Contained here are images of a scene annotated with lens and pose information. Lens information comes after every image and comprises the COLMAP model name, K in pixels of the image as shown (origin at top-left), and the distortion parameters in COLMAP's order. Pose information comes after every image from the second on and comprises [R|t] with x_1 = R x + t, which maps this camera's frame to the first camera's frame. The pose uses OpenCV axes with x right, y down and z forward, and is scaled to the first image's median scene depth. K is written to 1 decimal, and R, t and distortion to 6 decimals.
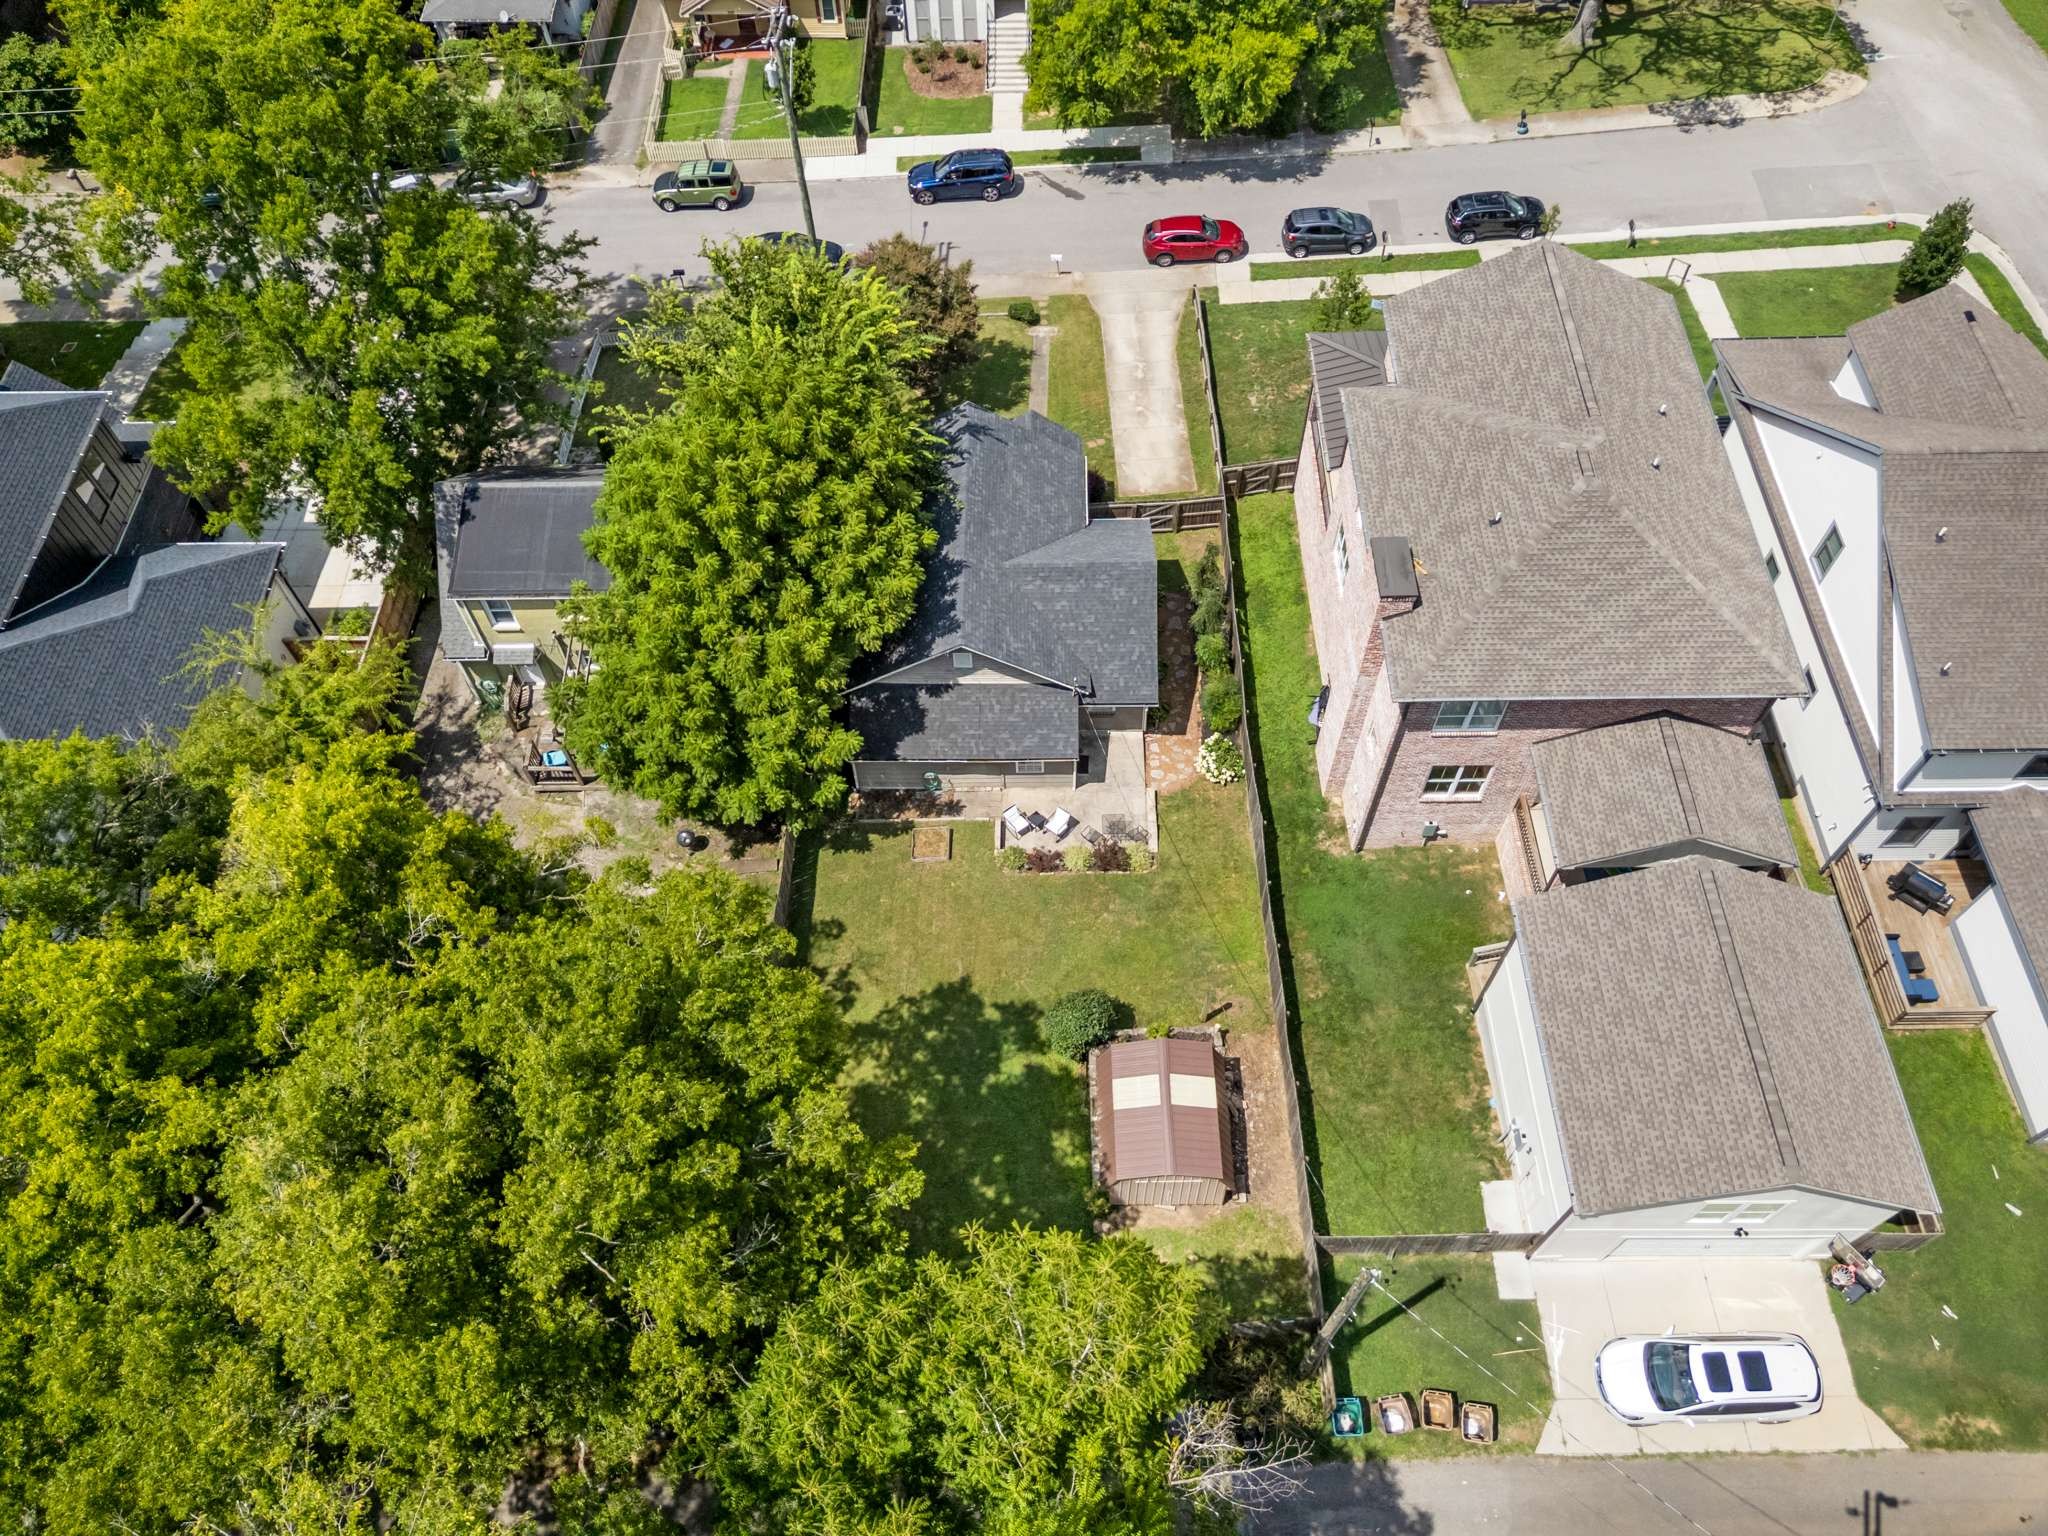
lens RADIAL K [[1506.1, 0, 1028.7], [0, 1506.1, 767.5], [0, 0, 1]] dist [0.057405, -0.037623]
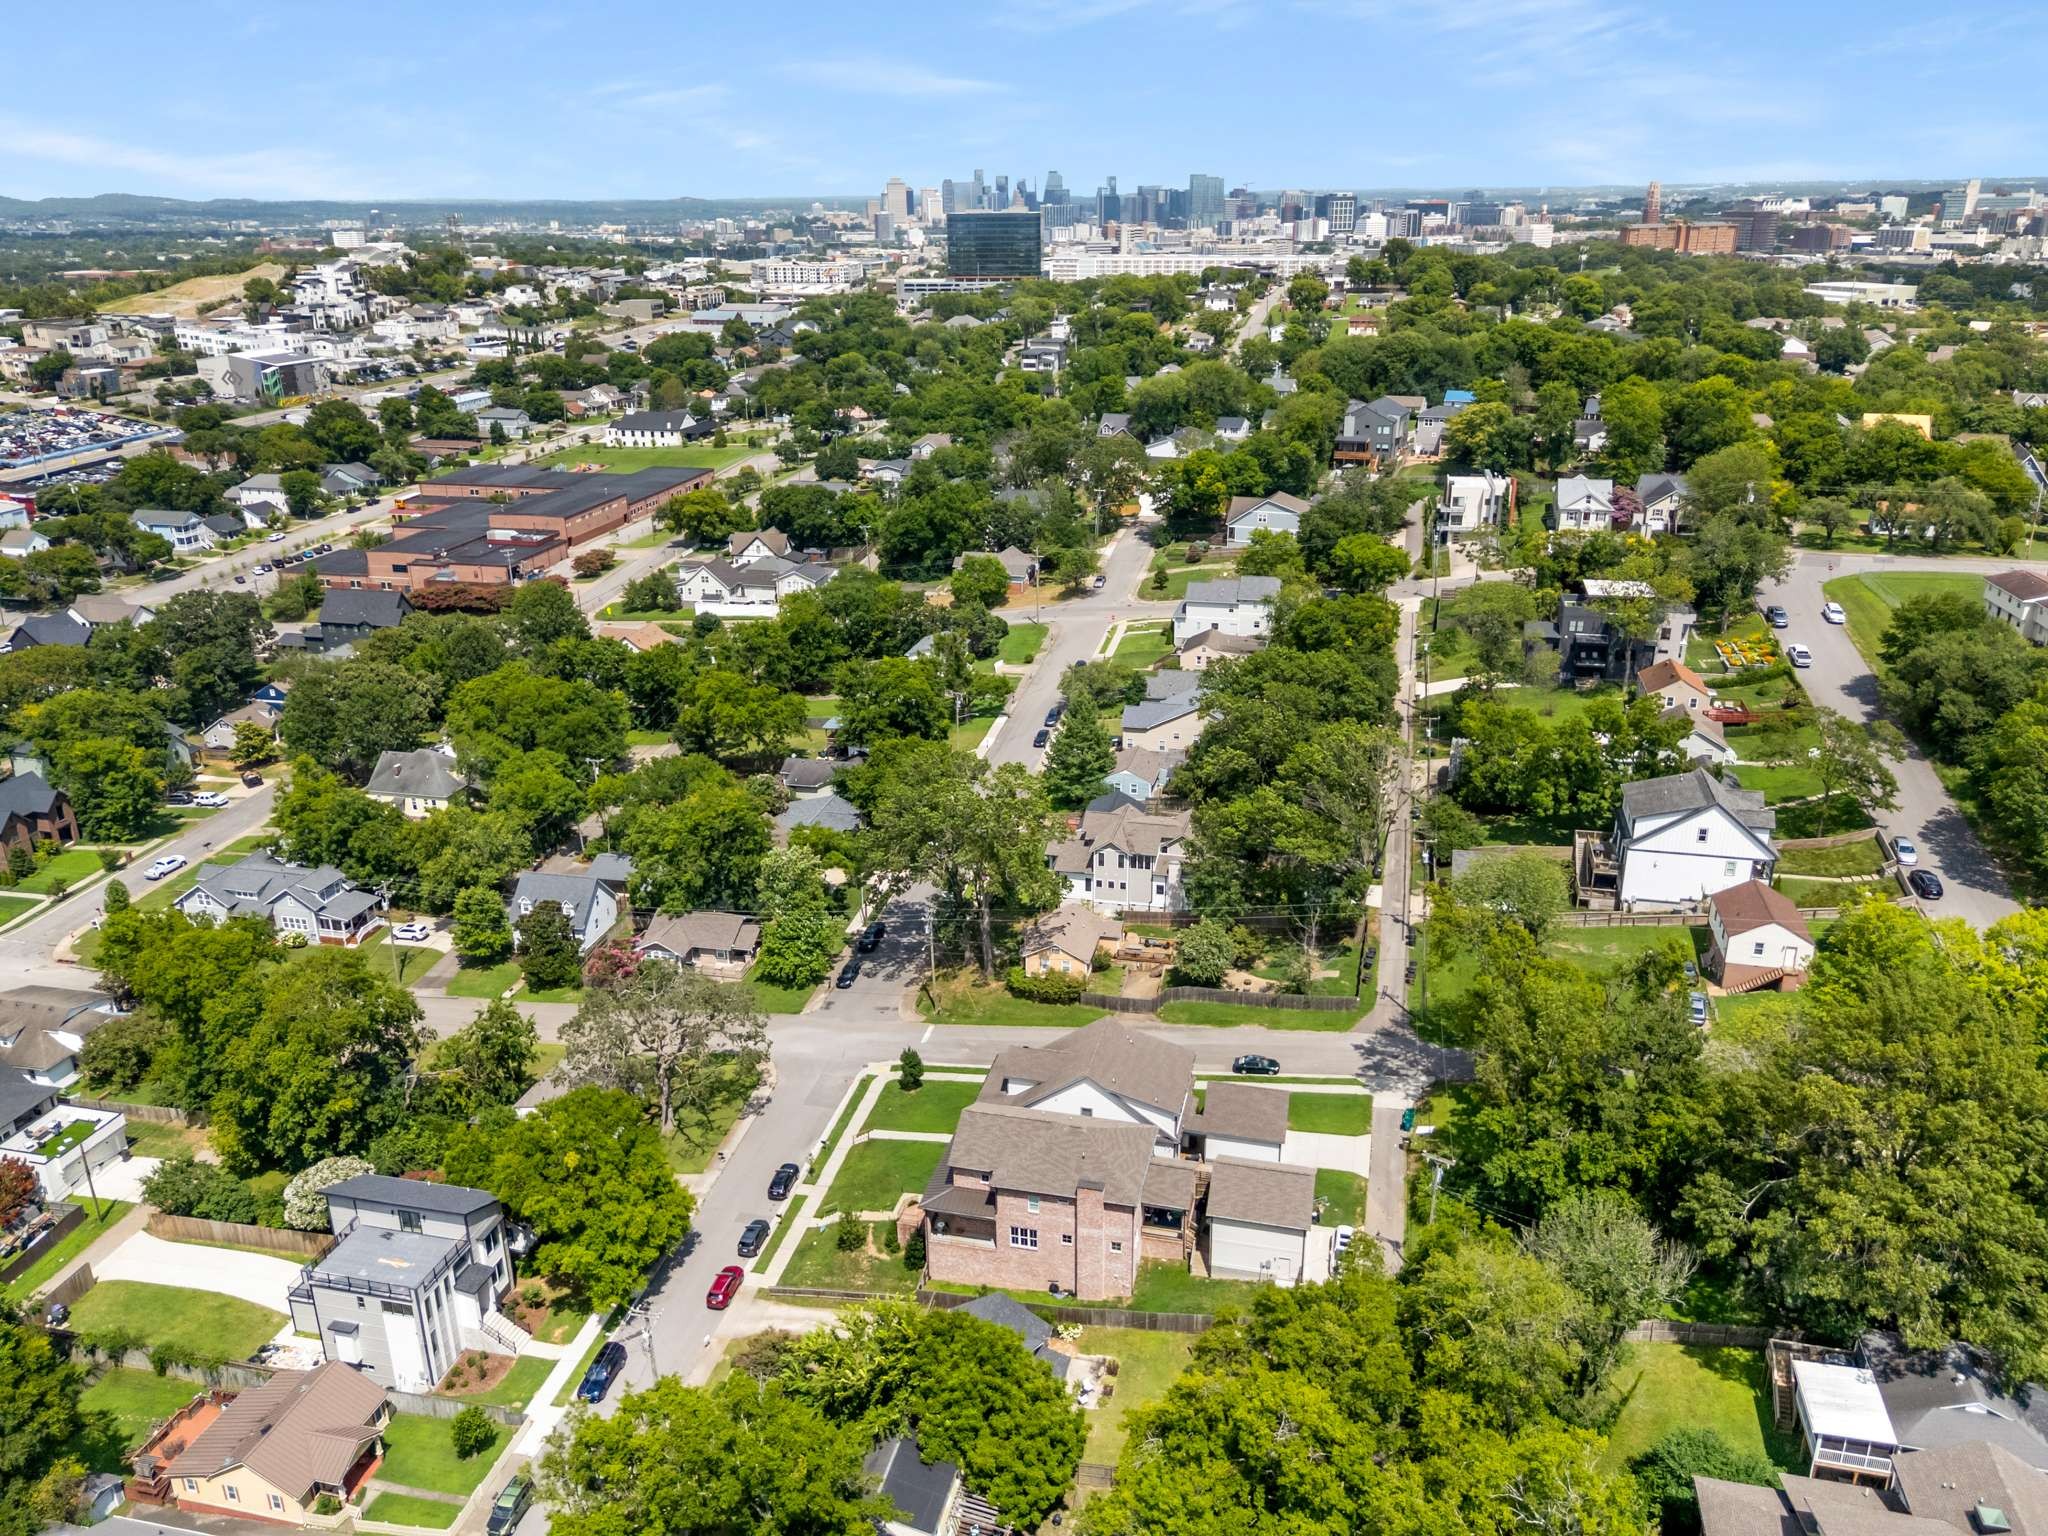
lens RADIAL K [[1506.1, 0, 1028.7], [0, 1506.1, 767.5], [0, 0, 1]] dist [0.057405, -0.037623]
pose [[0.238555, -0.326331, 0.914658, -1.461796], [0.814699, 0.579856, -0.005604, -0.458728], [-0.528542, 0.746508, 0.404189, -0.461672]]
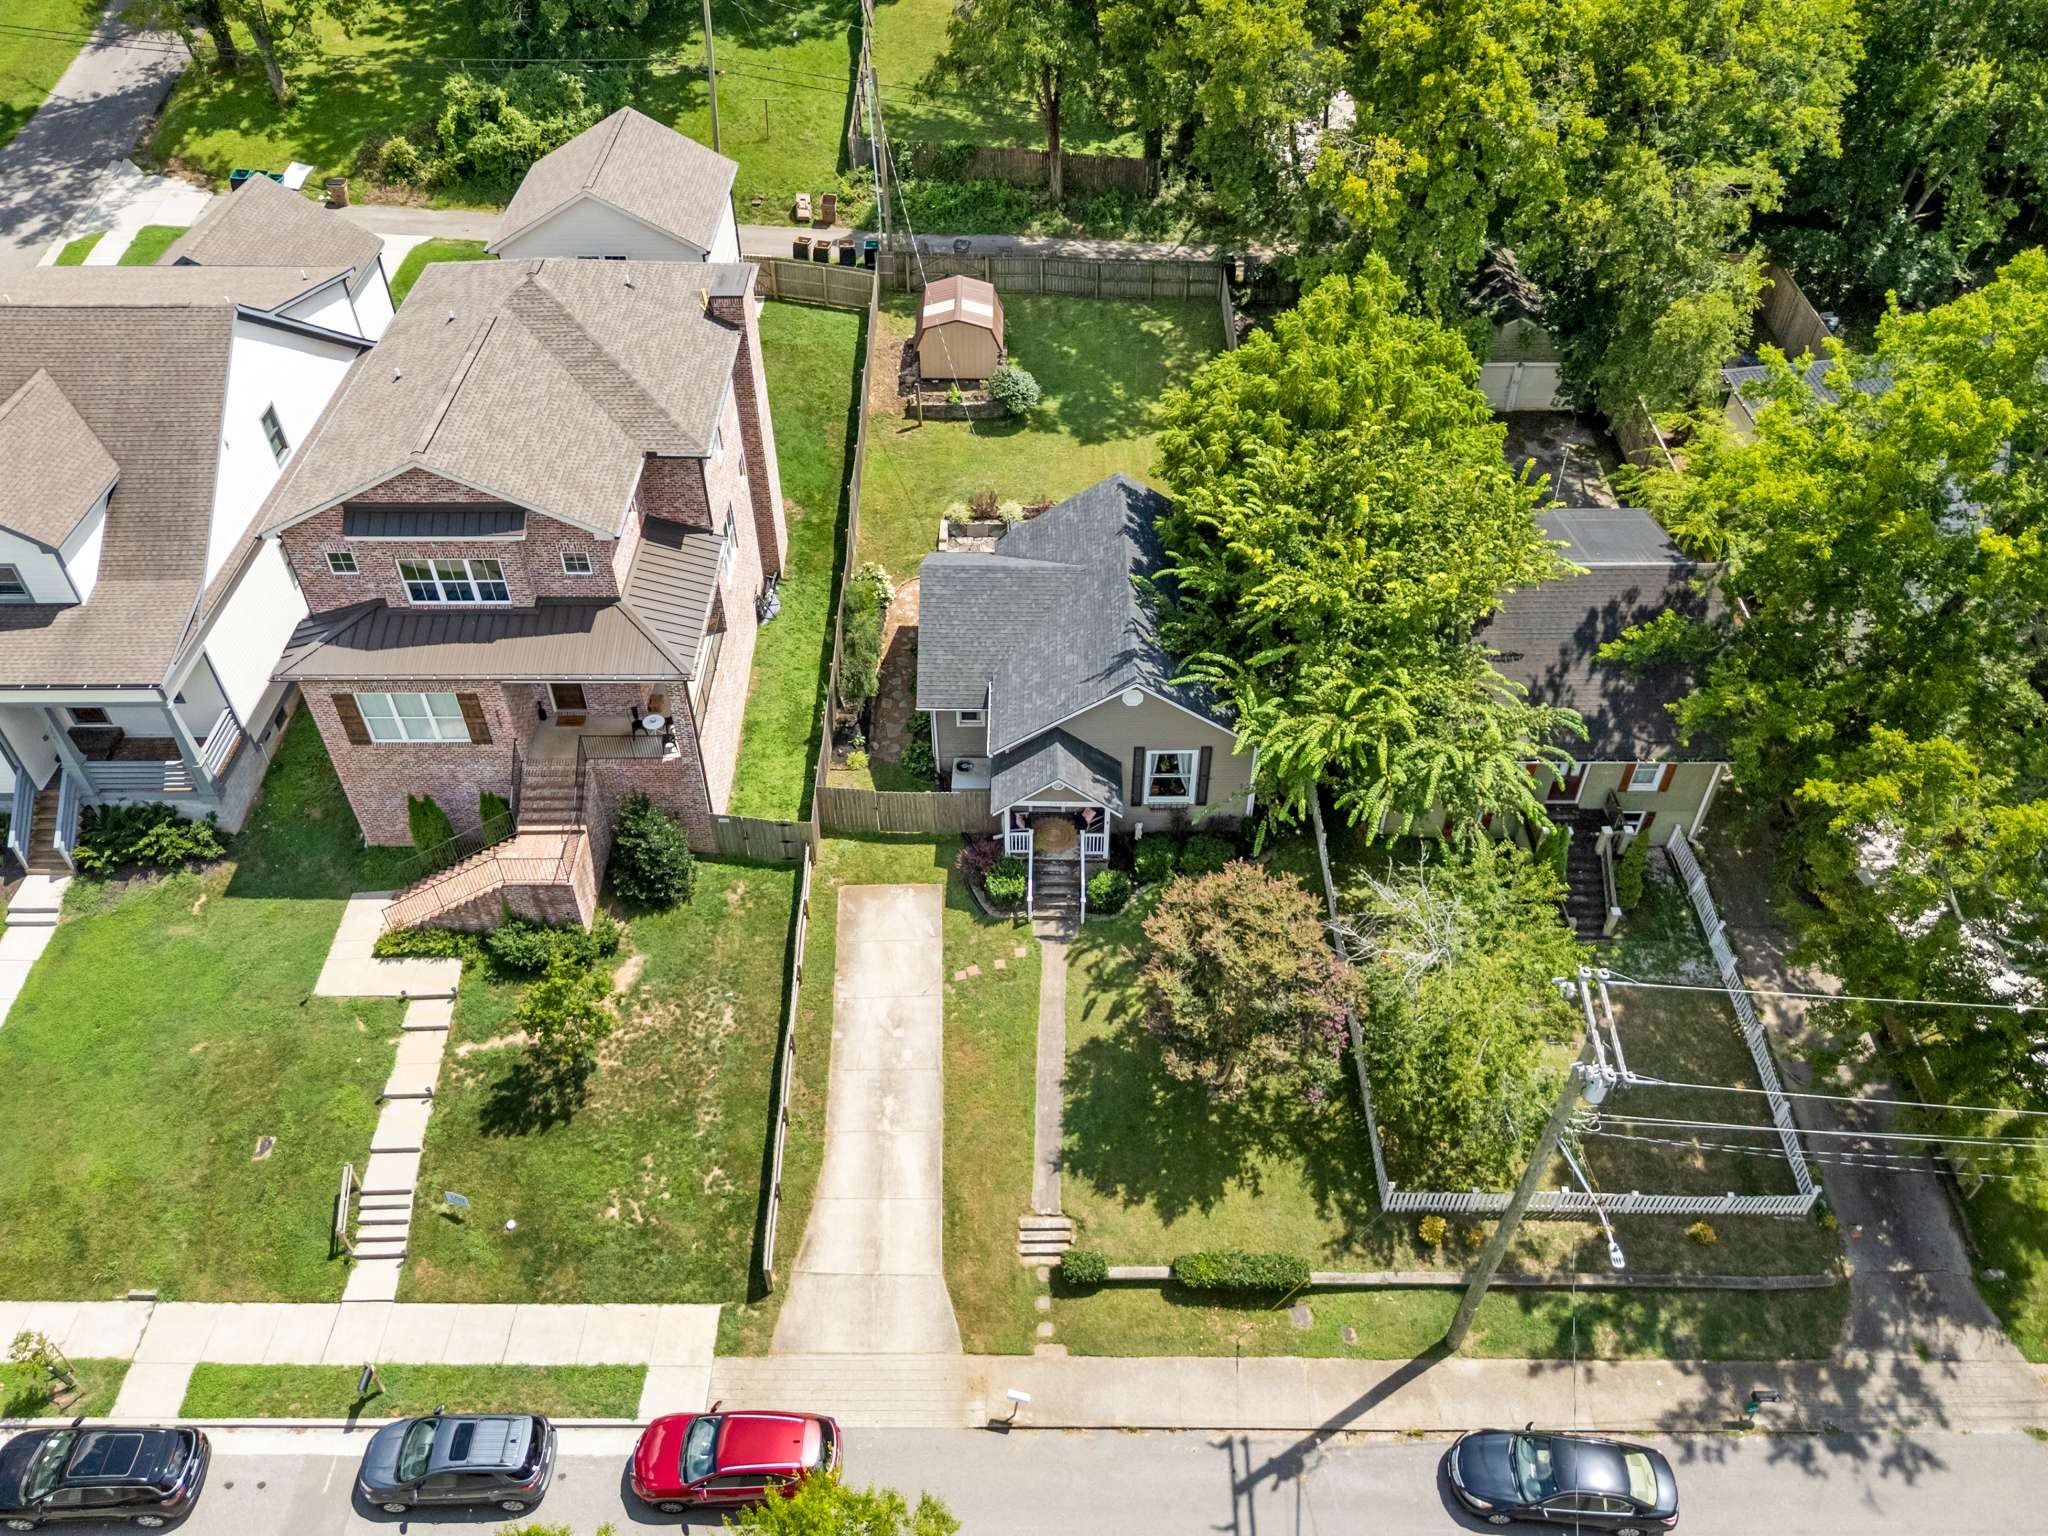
lens RADIAL K [[1506.1, 0, 1028.7], [0, 1506.1, 767.5], [0, 0, 1]] dist [0.057405, -0.037623]
pose [[-0.999733, 0.019604, 0.012252, 0.005478], [0.008790, -0.167831, 0.985777, -0.904241], [0.021382, 0.985621, 0.167614, 0.803104]]
